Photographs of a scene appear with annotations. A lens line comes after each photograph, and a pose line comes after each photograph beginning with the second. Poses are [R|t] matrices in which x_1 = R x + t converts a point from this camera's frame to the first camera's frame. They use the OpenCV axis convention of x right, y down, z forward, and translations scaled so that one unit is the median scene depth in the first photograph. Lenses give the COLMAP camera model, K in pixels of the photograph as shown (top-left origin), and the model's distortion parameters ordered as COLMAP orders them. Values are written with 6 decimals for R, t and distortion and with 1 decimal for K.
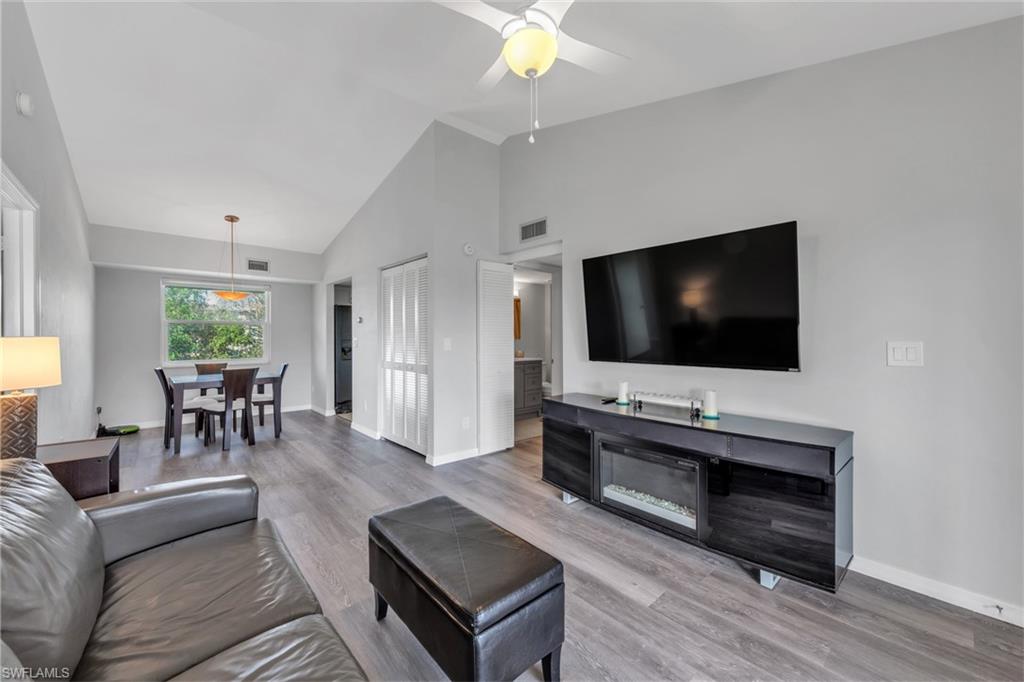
lens RADIAL K [[394.8, 0, 510.0], [0, 394.8, 339.4], [0, 0, 1]] dist [0.003766, 0.000152]
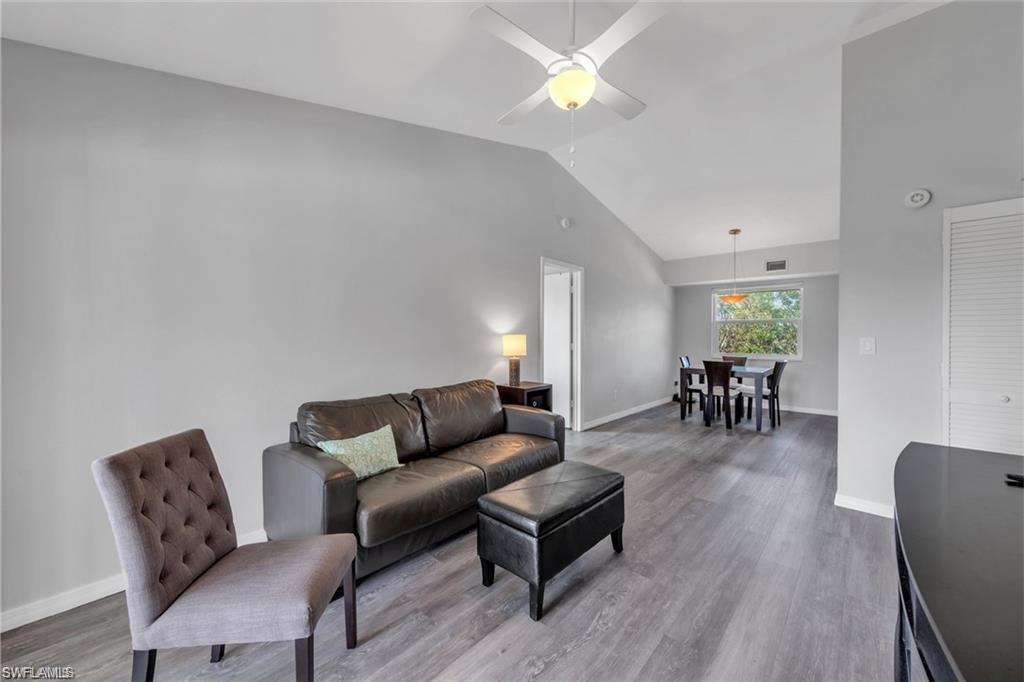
lens RADIAL K [[394.8, 0, 510.0], [0, 394.8, 338.5], [0, 0, 1]] dist [0.003766, 0.000152]
pose [[0.111799, 0.017928, -0.993569, 0.662686], [-0.006493, 0.999829, 0.017311, -0.014565], [0.993710, 0.004516, 0.111896, 0.384941]]
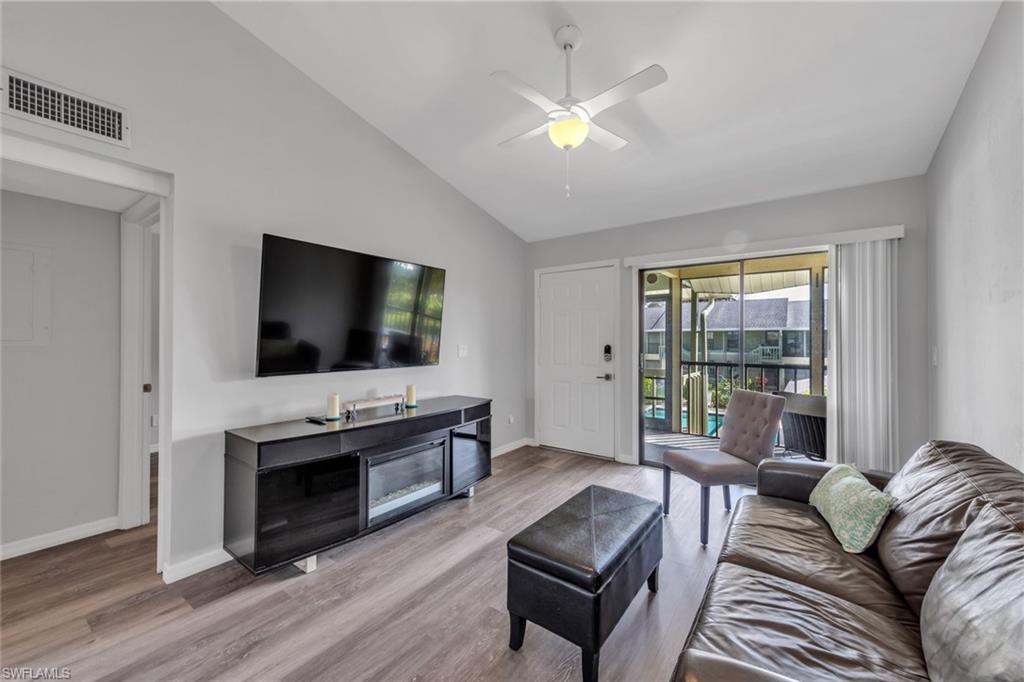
lens RADIAL K [[394.8, 0, 508.5], [0, 394.8, 336.5], [0, 0, 1]] dist [0.003766, 0.000152]
pose [[-0.220008, 0.015975, 0.975367, -0.686554], [0.007658, 0.999863, -0.014649, -0.005849], [-0.975468, 0.004246, -0.220100, 0.840460]]
